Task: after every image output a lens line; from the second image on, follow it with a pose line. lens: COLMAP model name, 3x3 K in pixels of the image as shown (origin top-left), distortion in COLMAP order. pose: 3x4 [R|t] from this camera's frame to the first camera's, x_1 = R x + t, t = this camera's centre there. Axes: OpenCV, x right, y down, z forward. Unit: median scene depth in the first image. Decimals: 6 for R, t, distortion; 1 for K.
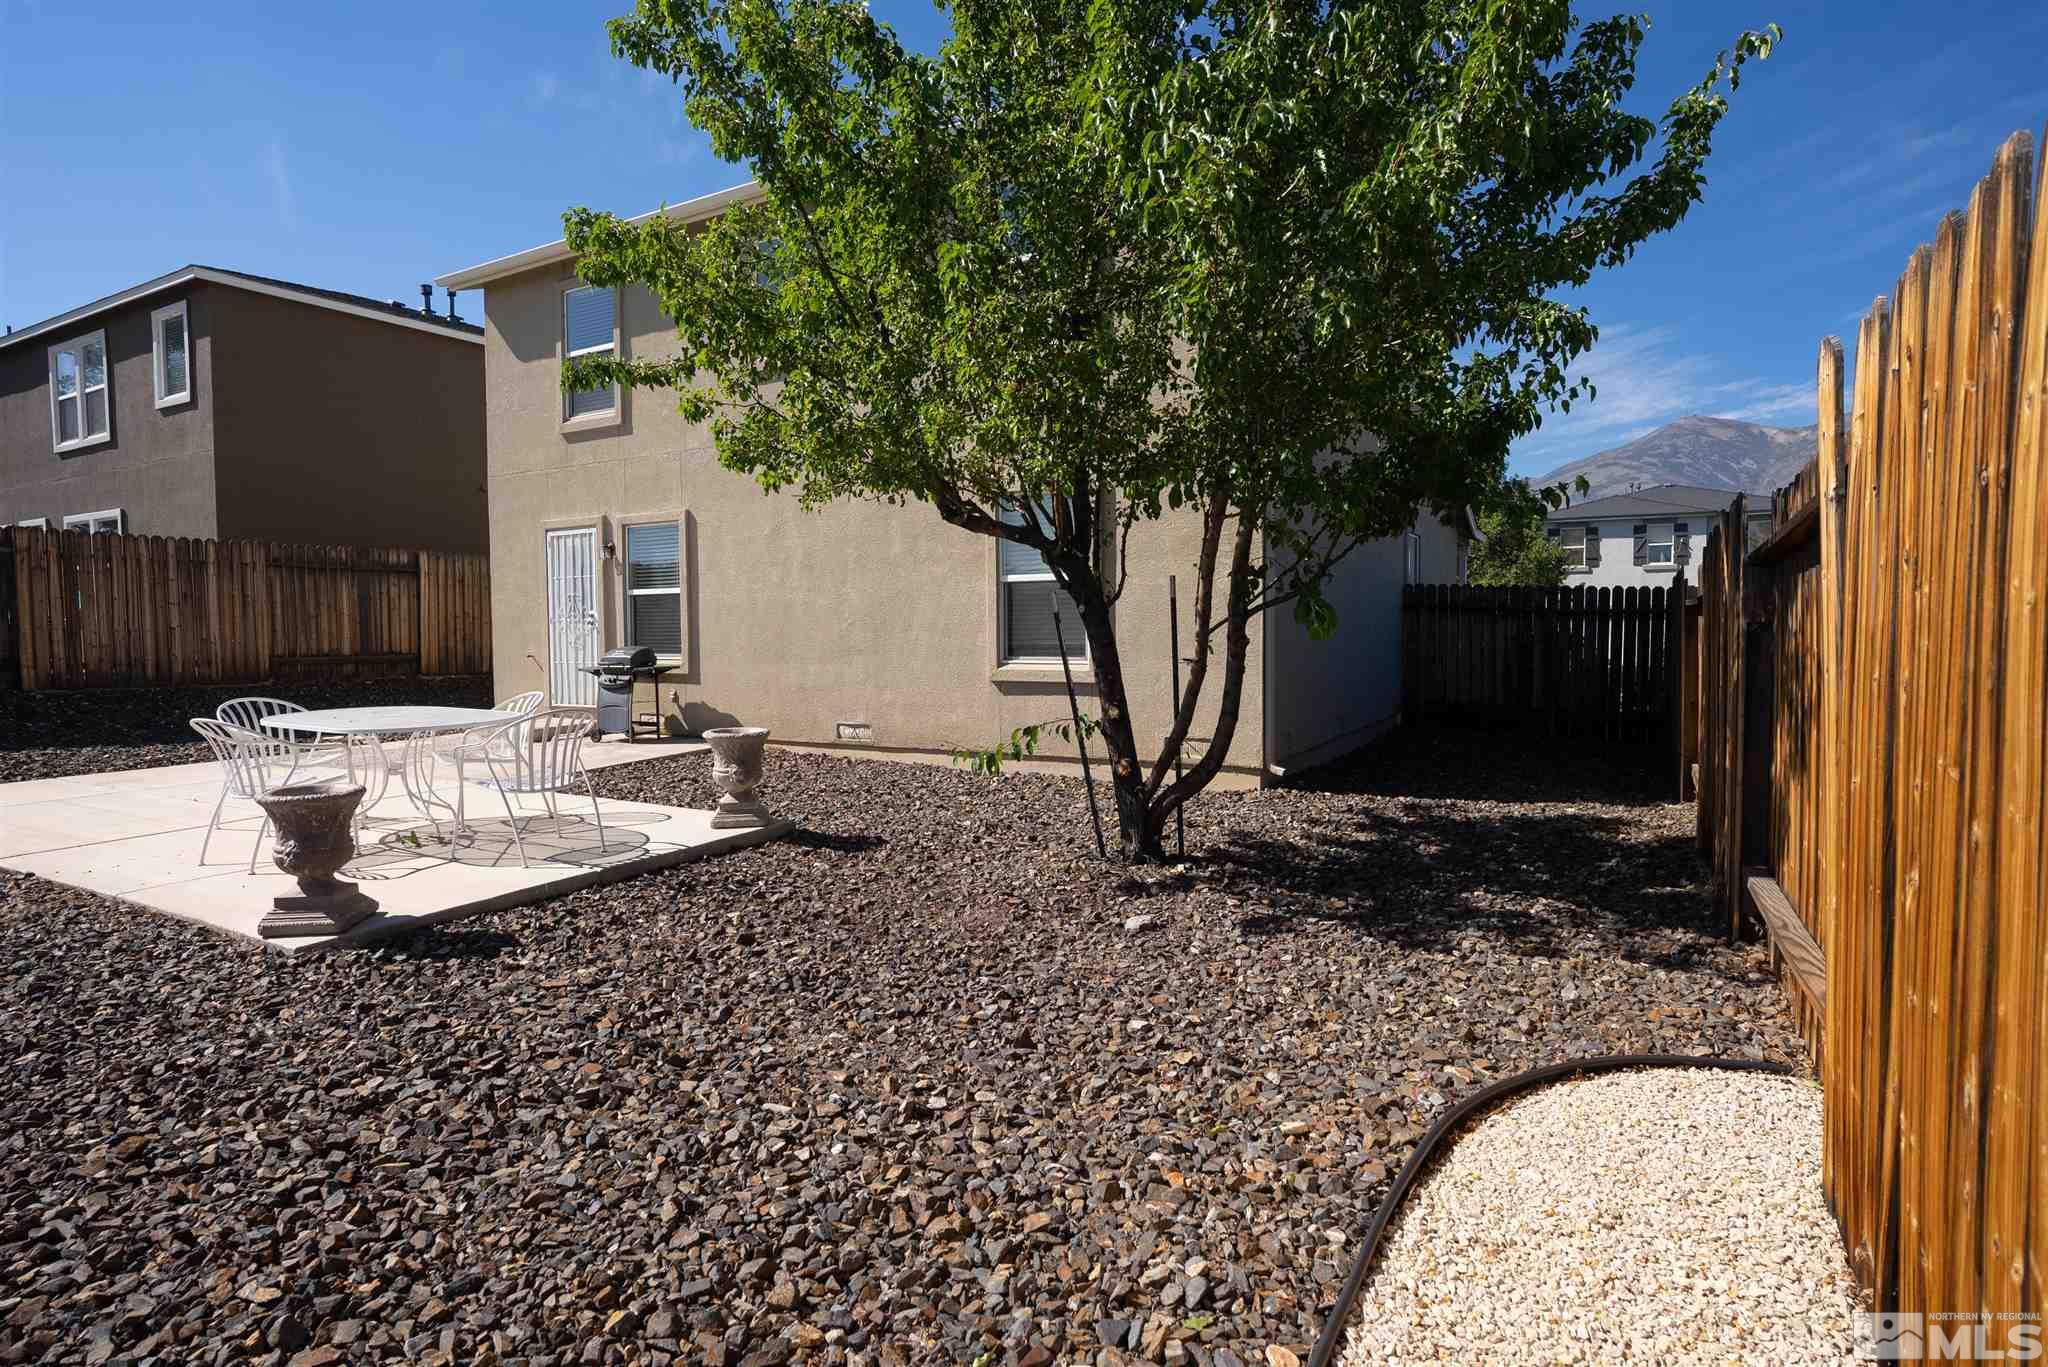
lens RADIAL K [[1073.9, 0, 1024.0], [0, 1073.9, 683.5], [0, 0, 1]] dist [-0.077544, 0.045856]
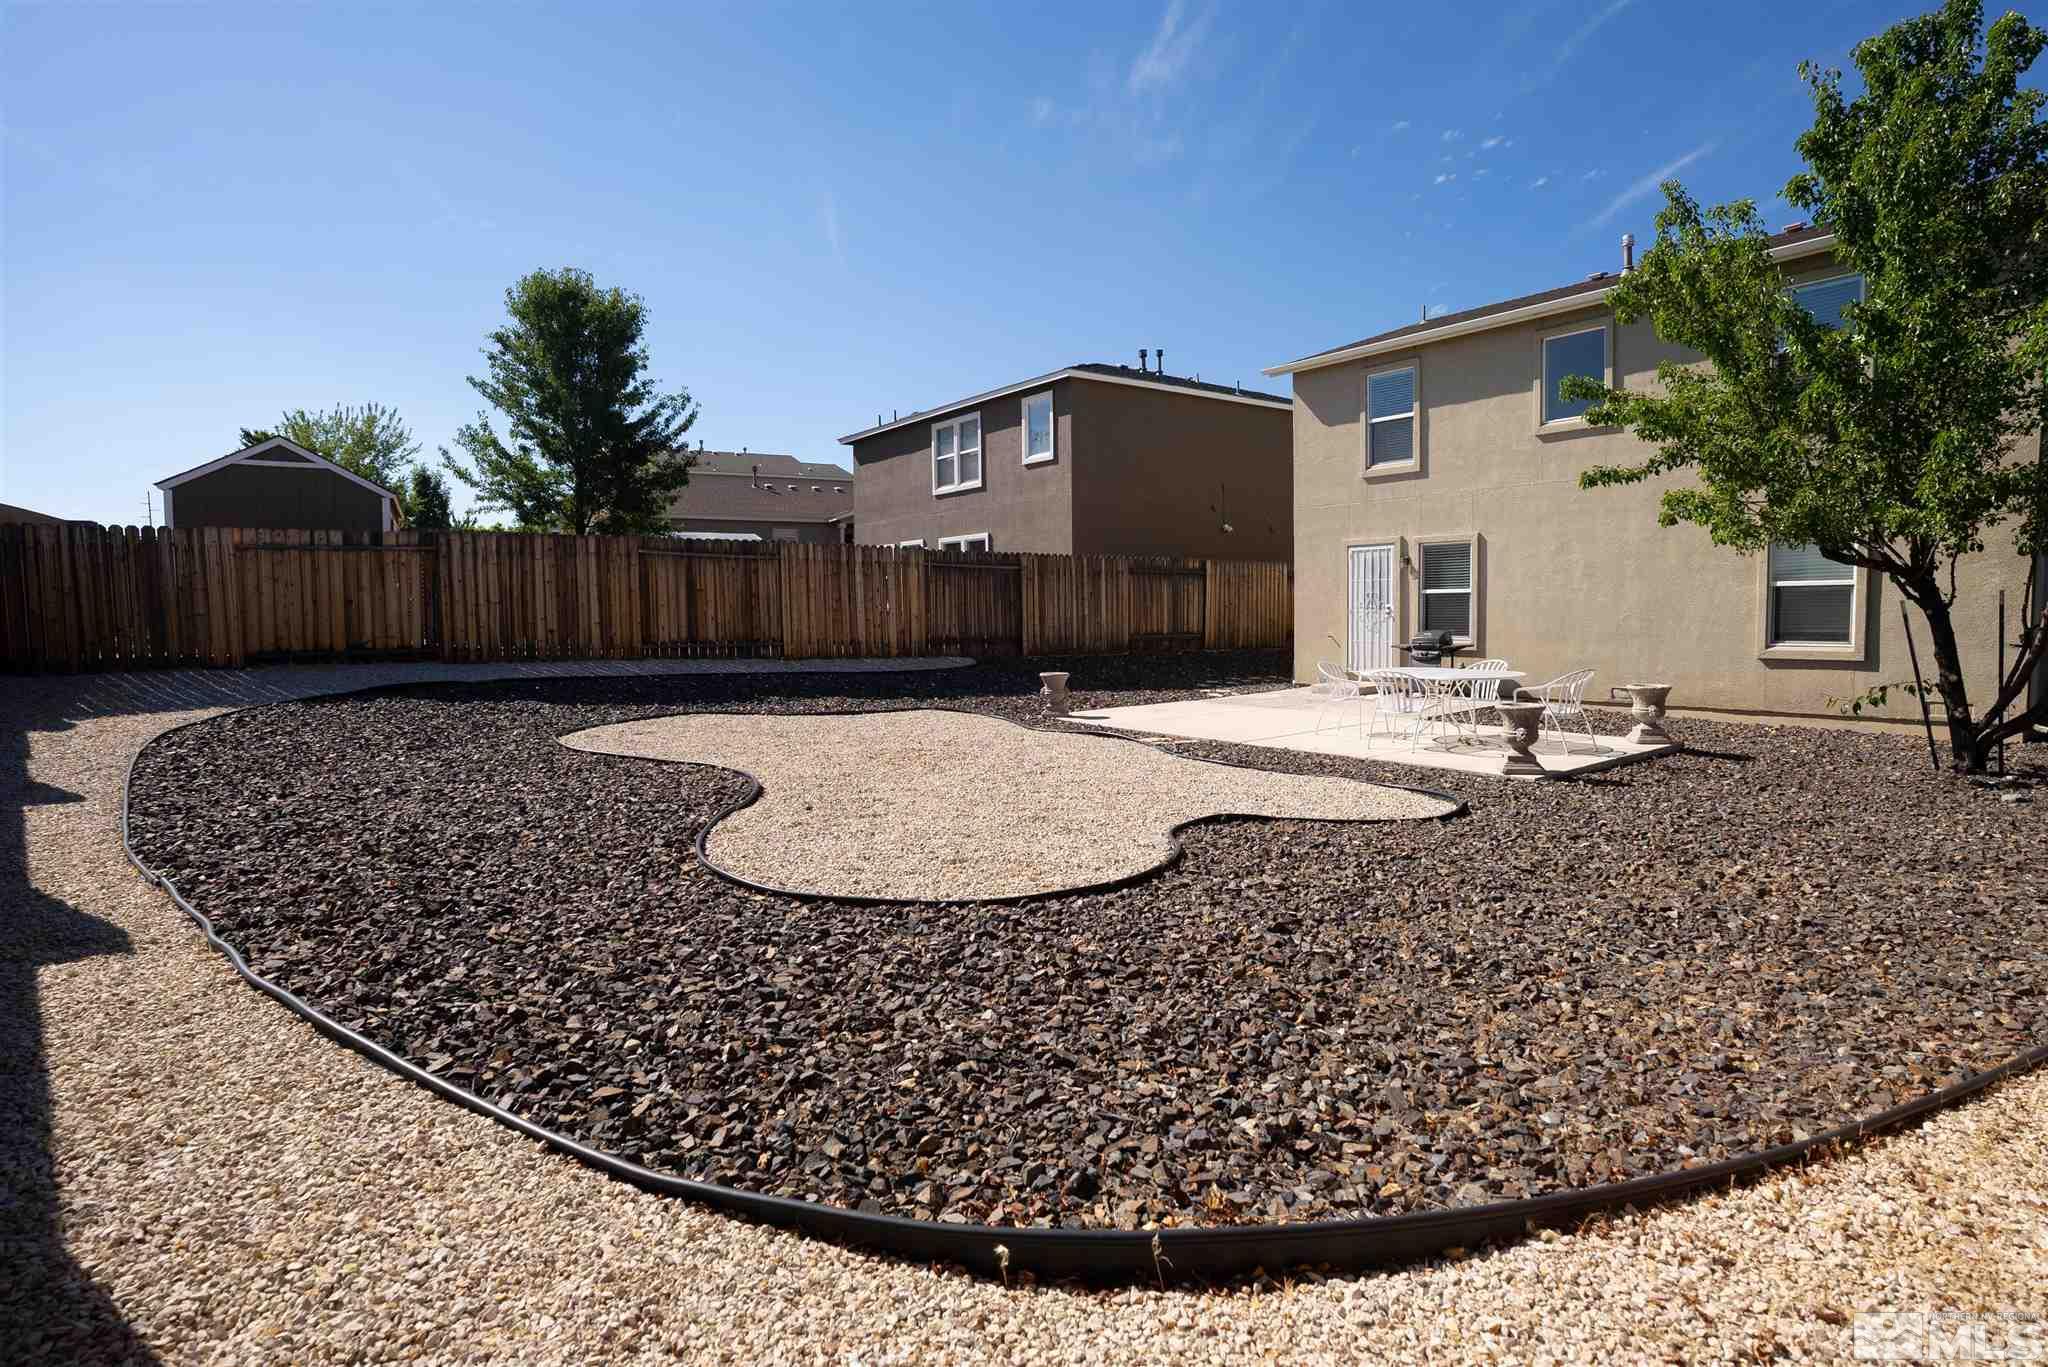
lens RADIAL K [[1073.9, 0, 1024.0], [0, 1073.9, 683.5], [0, 0, 1]] dist [-0.077544, 0.045856]
pose [[0.911901, 0.023221, -0.409752, -0.273653], [-0.014834, 0.999611, 0.023635, 0.009642], [0.410141, -0.015475, 0.911891, -0.488112]]
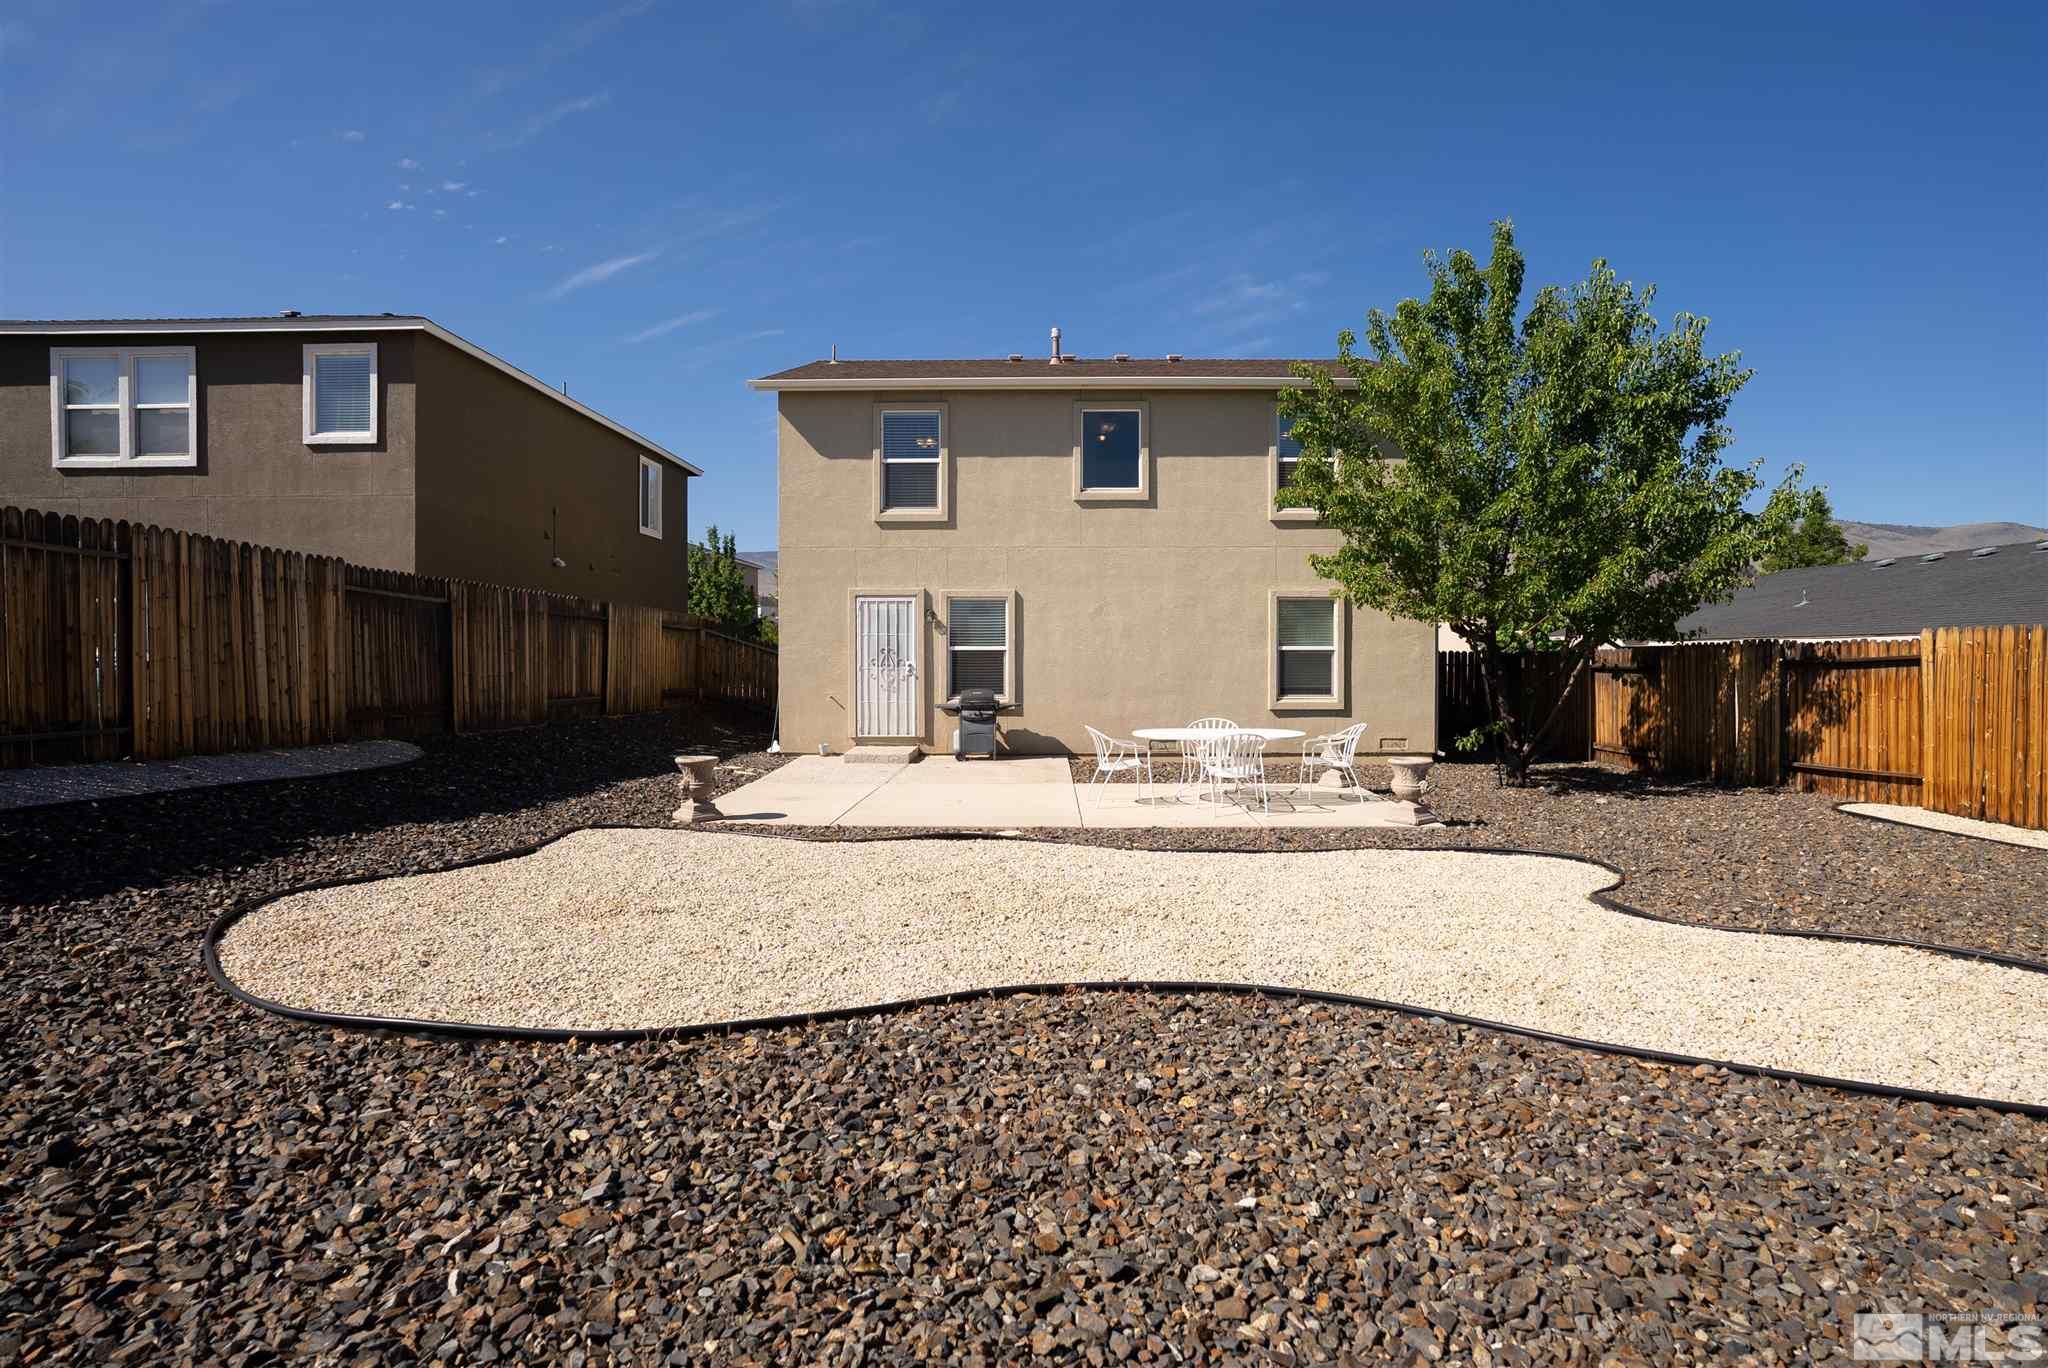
lens RADIAL K [[1073.9, 0, 1024.0], [0, 1073.9, 684.0], [0, 0, 1]] dist [-0.077544, 0.045856]
pose [[0.876789, -0.004287, 0.480856, -0.931285], [0.018853, 0.999498, -0.025465, -0.005619], [-0.480506, 0.031393, 0.876430, -0.211382]]
